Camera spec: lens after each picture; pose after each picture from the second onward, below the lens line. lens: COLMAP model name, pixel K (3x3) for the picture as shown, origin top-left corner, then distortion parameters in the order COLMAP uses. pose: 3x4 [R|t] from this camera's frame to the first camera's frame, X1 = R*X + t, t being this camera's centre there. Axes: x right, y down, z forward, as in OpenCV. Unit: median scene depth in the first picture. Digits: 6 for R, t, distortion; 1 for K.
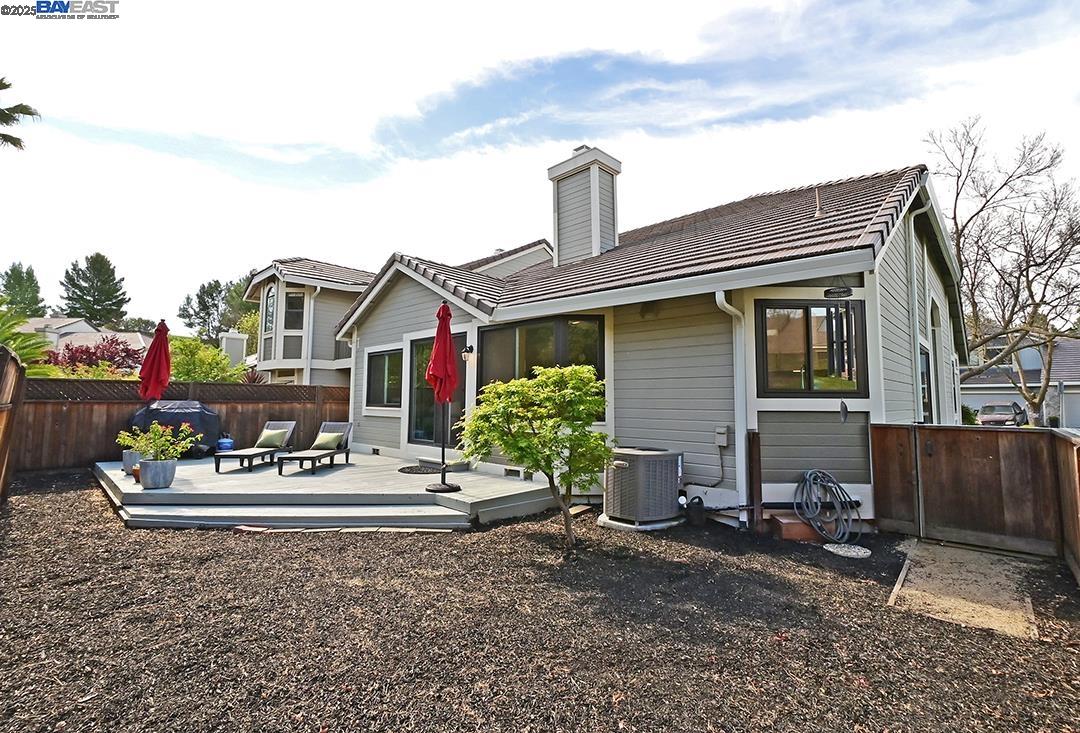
lens RADIAL K [[485.6, 0, 540.0], [0, 485.6, 366.5], [0, 0, 1]] dist [-0.016774, -0.000126]
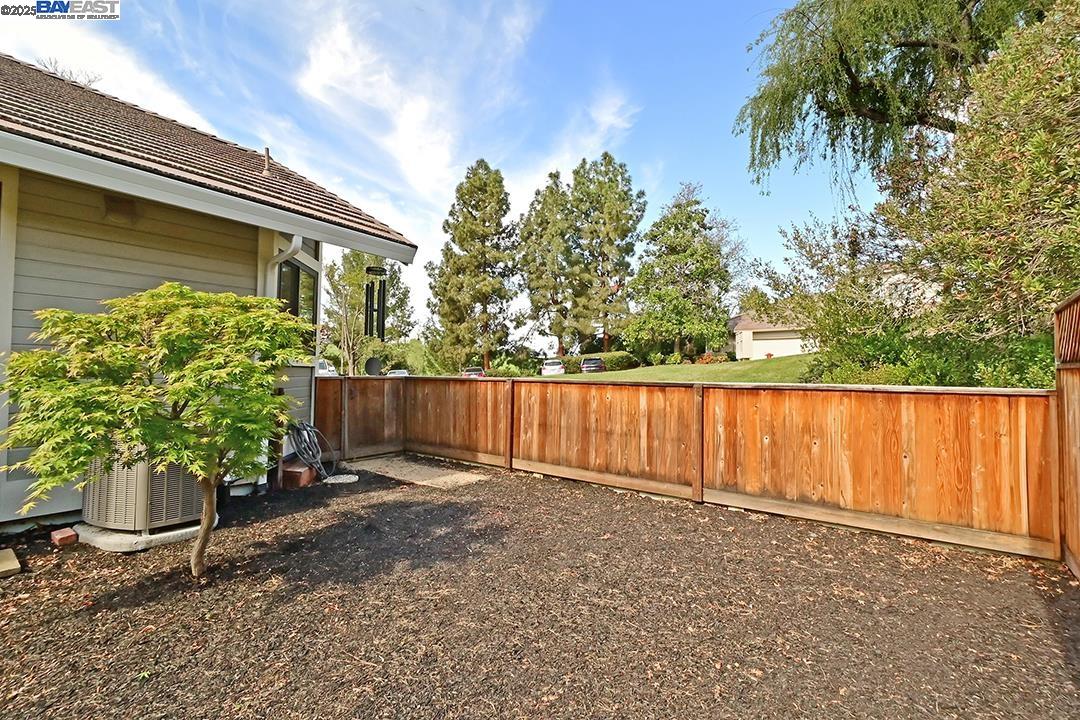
lens RADIAL K [[467.3, 0, 540.0], [0, 467.3, 360.0], [0, 0, 1]] dist [-0.000451, -0.000066]
pose [[-0.105068, 0.014936, 0.994353, -0.586813], [-0.076586, 0.996796, -0.023065, 0.071475], [-0.991512, -0.078577, -0.103587, 0.650350]]
